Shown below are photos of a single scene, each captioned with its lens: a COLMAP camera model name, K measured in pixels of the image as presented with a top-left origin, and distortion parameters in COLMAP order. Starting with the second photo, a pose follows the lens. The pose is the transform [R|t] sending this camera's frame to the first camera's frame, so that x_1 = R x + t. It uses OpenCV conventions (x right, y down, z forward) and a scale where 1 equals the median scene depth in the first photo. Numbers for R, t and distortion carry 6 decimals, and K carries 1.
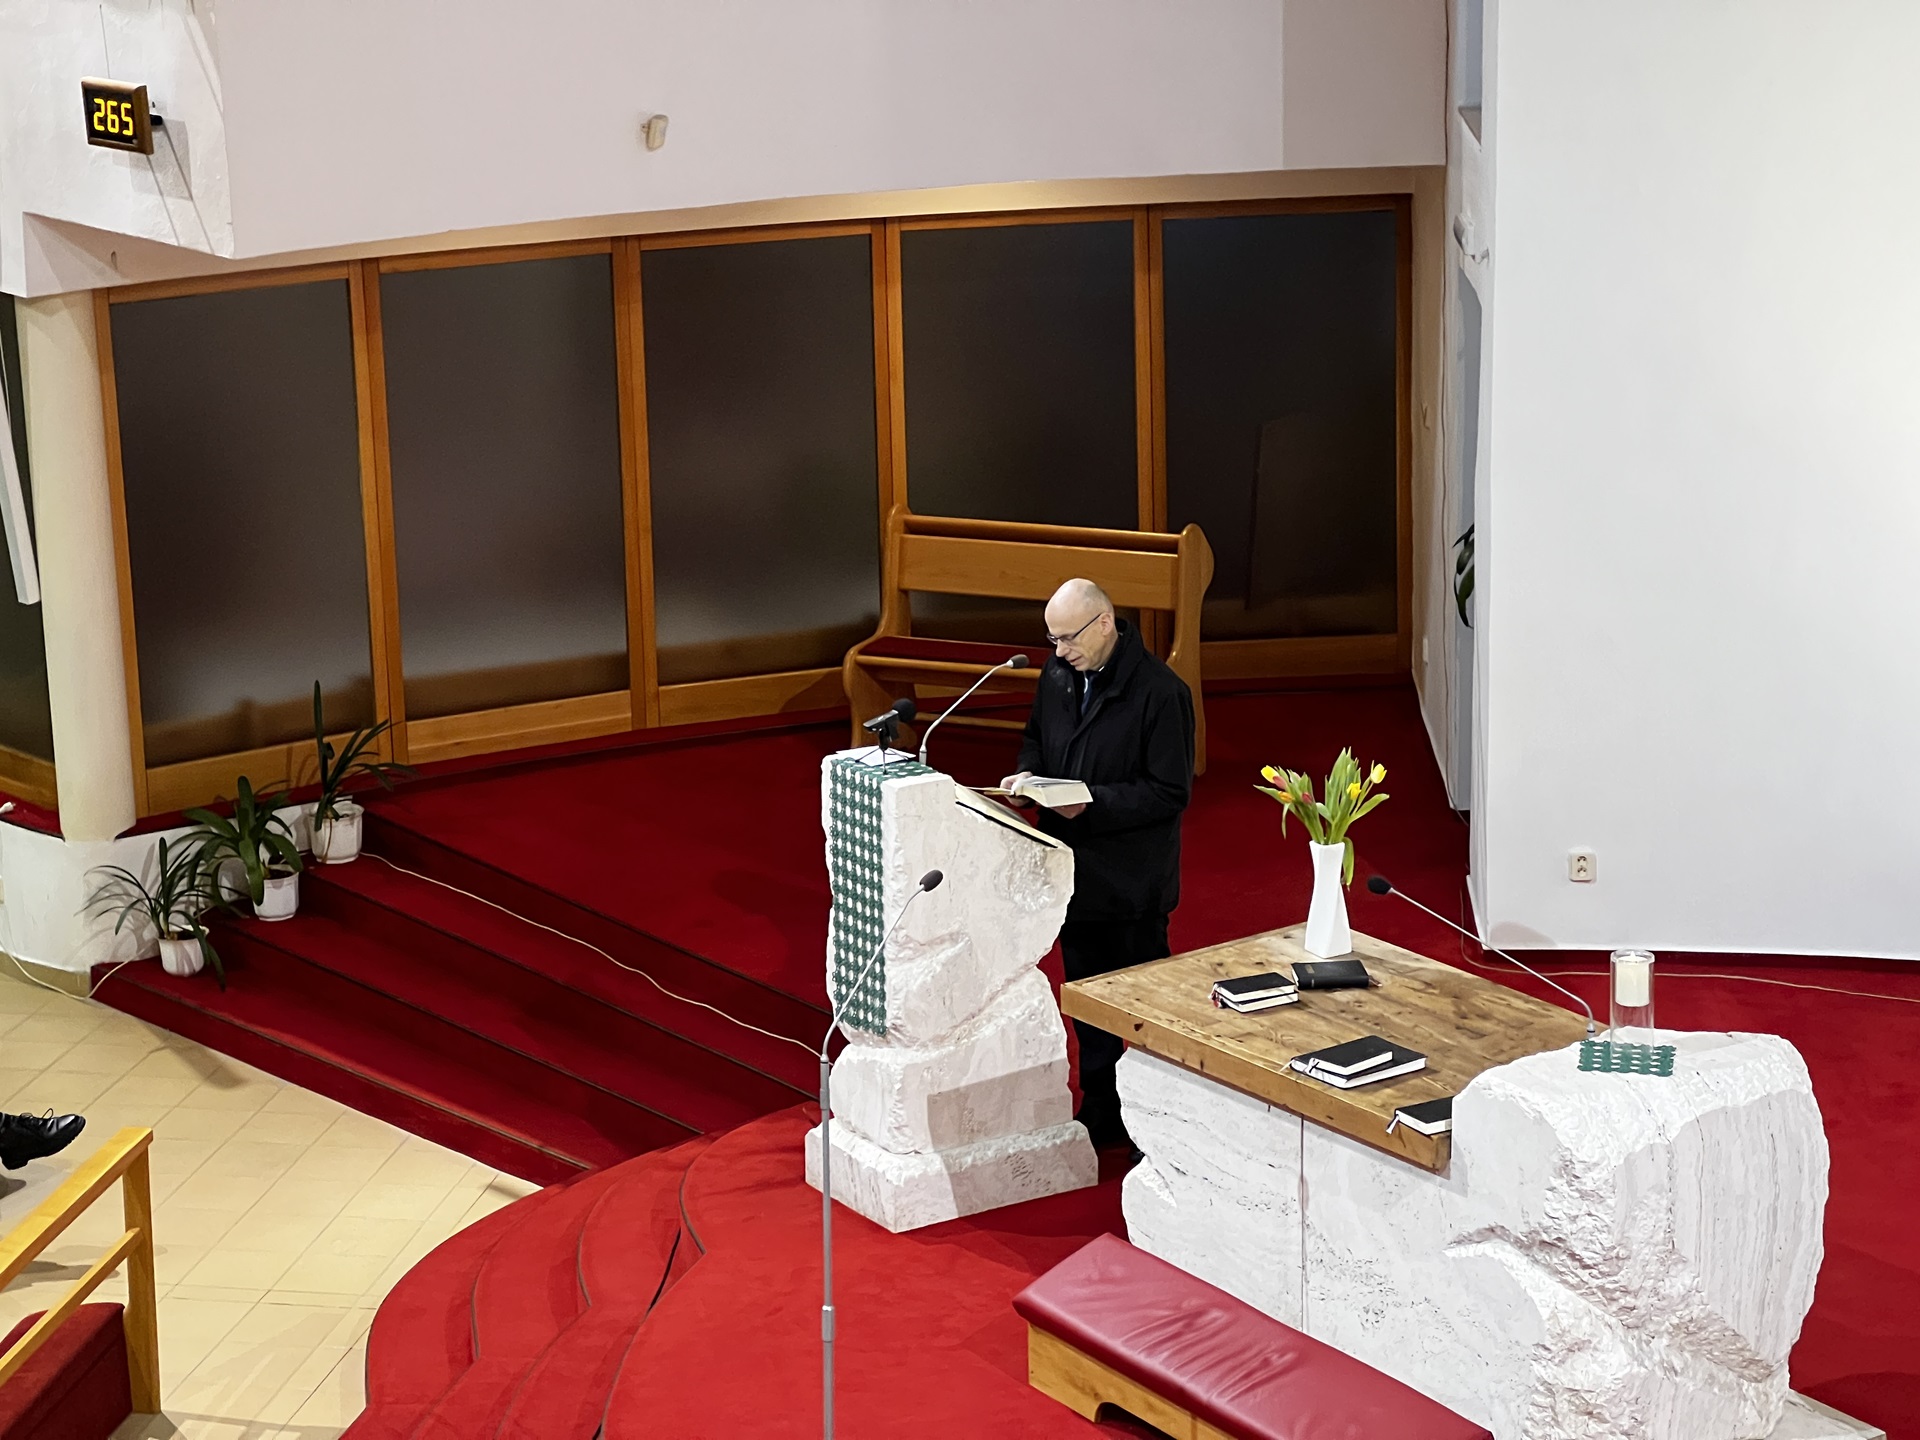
lens RADIAL K [[4280.1, 0, 961.3], [0, 4280.1, 707.7], [0, 0, 1]] dist [-0.055015, 3.857848]
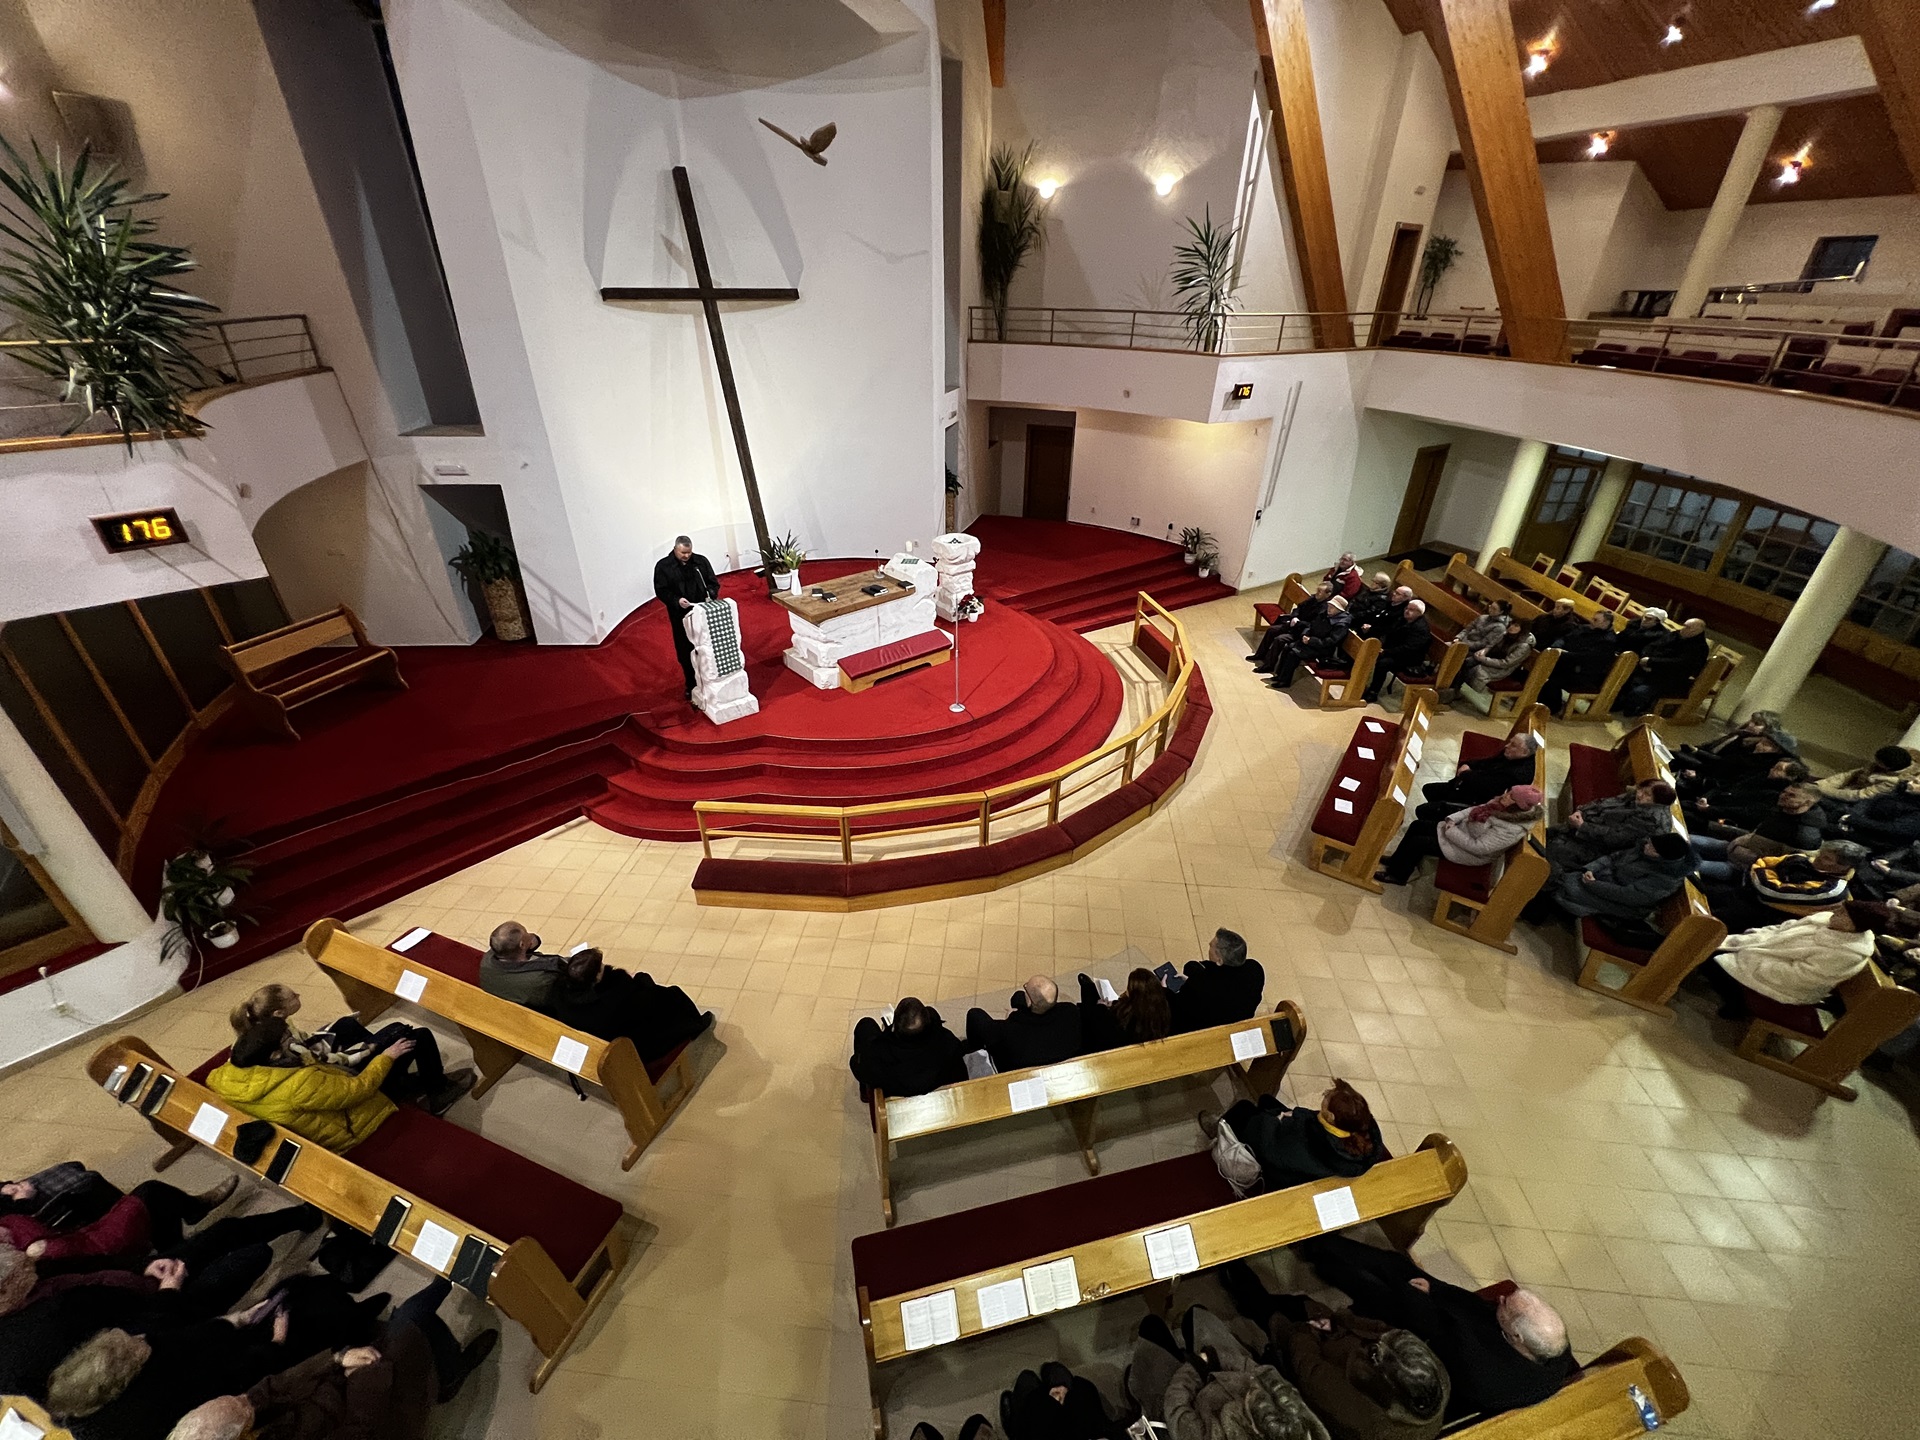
lens RADIAL K [[765.2, 0, 960.0], [0, 765.2, 723.3], [0, 0, 1]] dist [0.000594, -0.000091]
pose [[-0.100300, -0.474068, 0.874757, -0.658147], [0.248836, 0.839298, 0.483383, -0.164272], [-0.963338, 0.266155, 0.033783, 0.796468]]
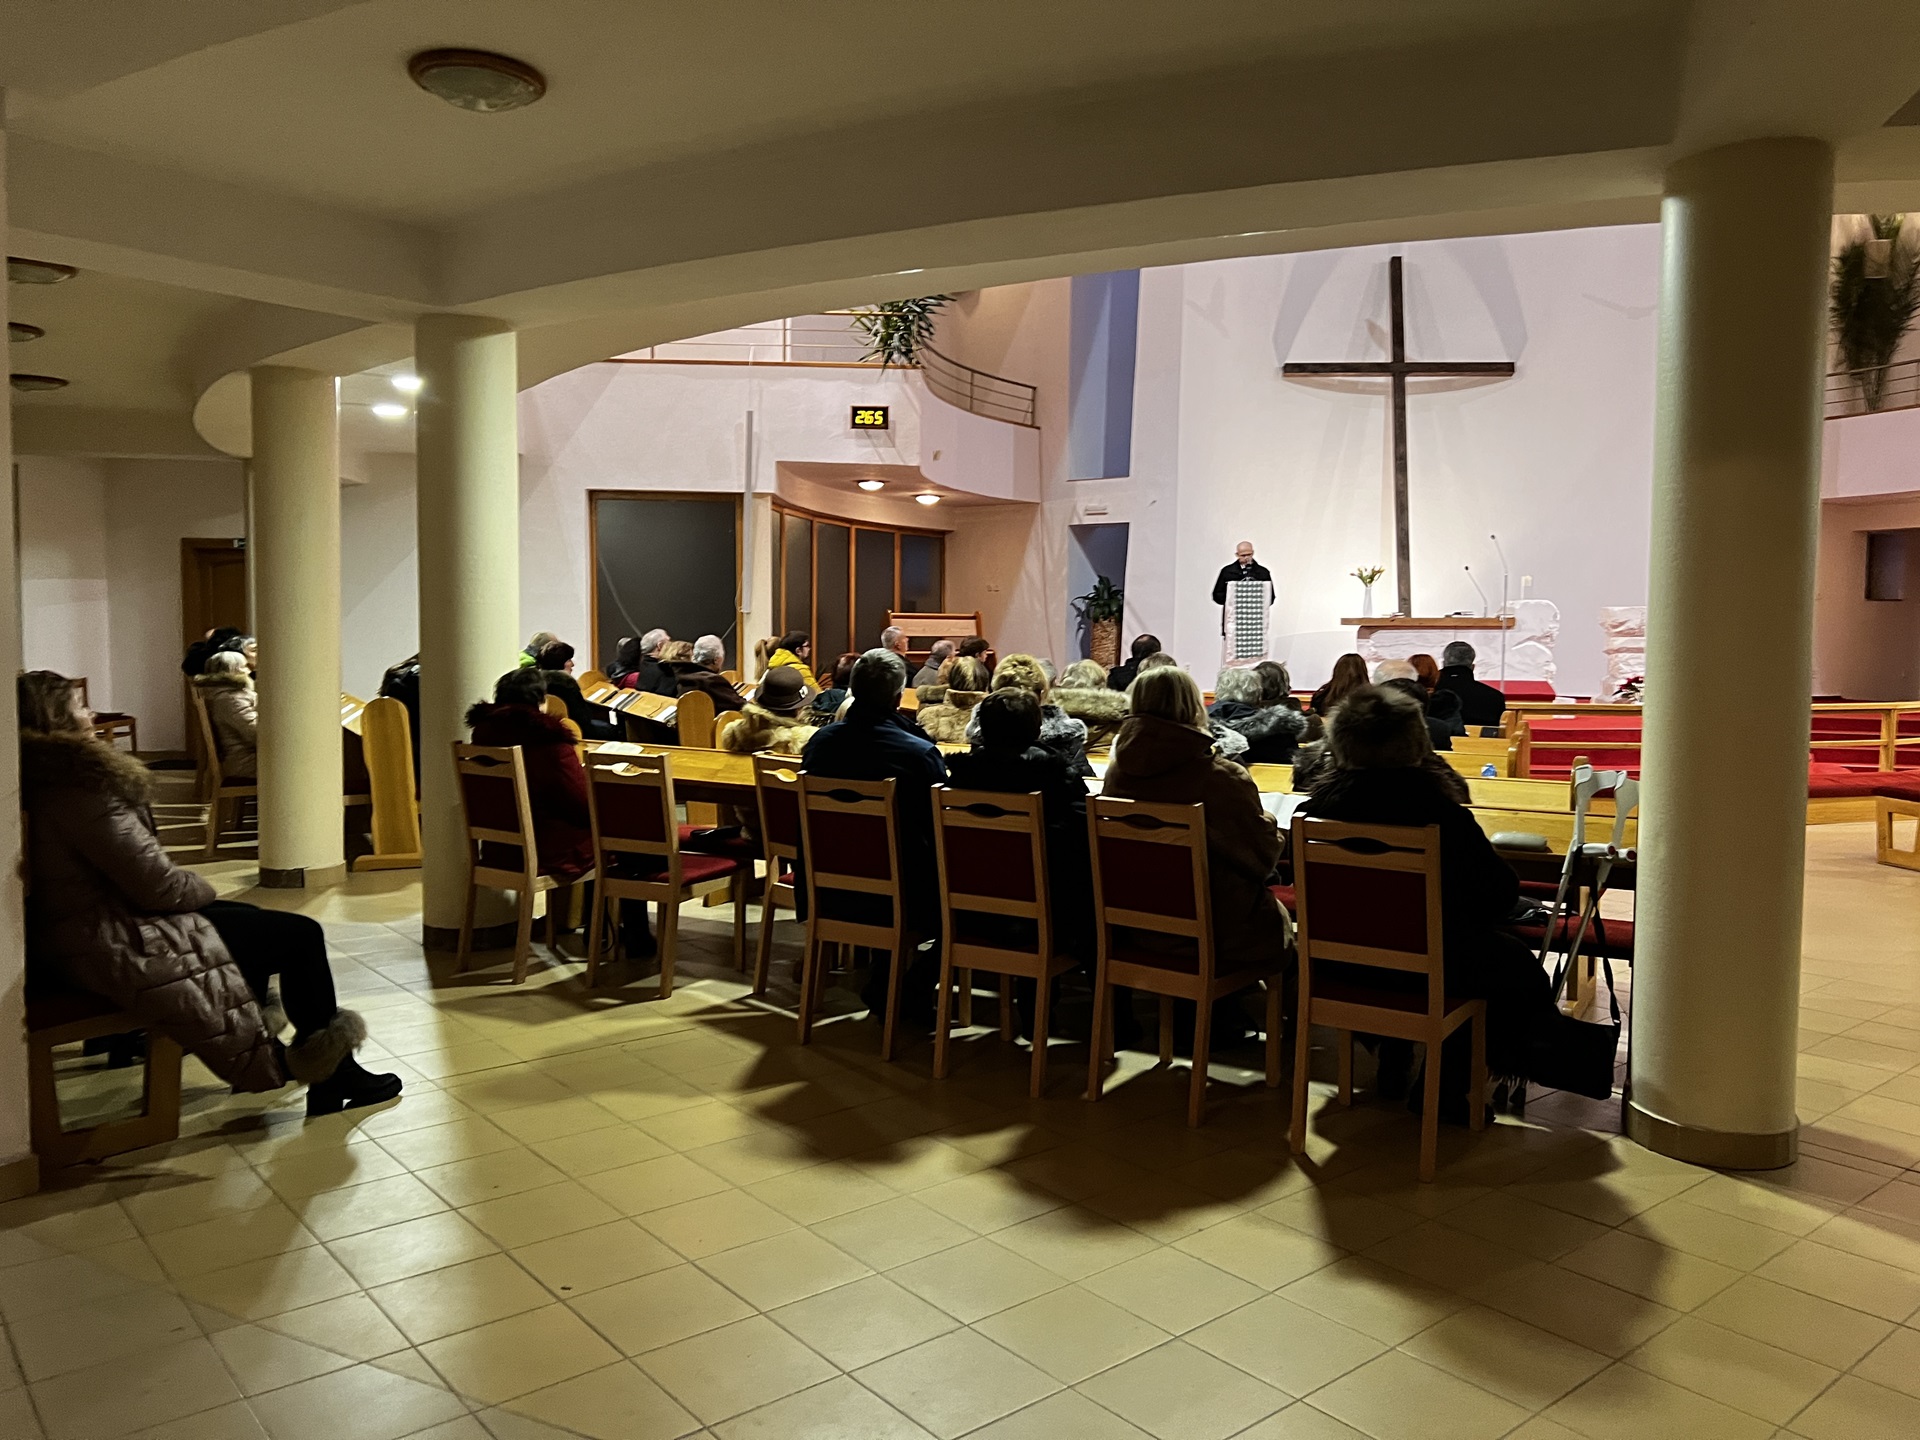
lens RADIAL K [[1422.2, 0, 970.3], [0, 1422.2, 729.8], [0, 0, 1]] dist [0.106951, -0.140295]
pose [[0.627661, -0.028338, 0.777971, -1.072869], [0.174345, 0.979071, -0.104998, 0.214714], [-0.758713, 0.201538, 0.619465, 0.467307]]
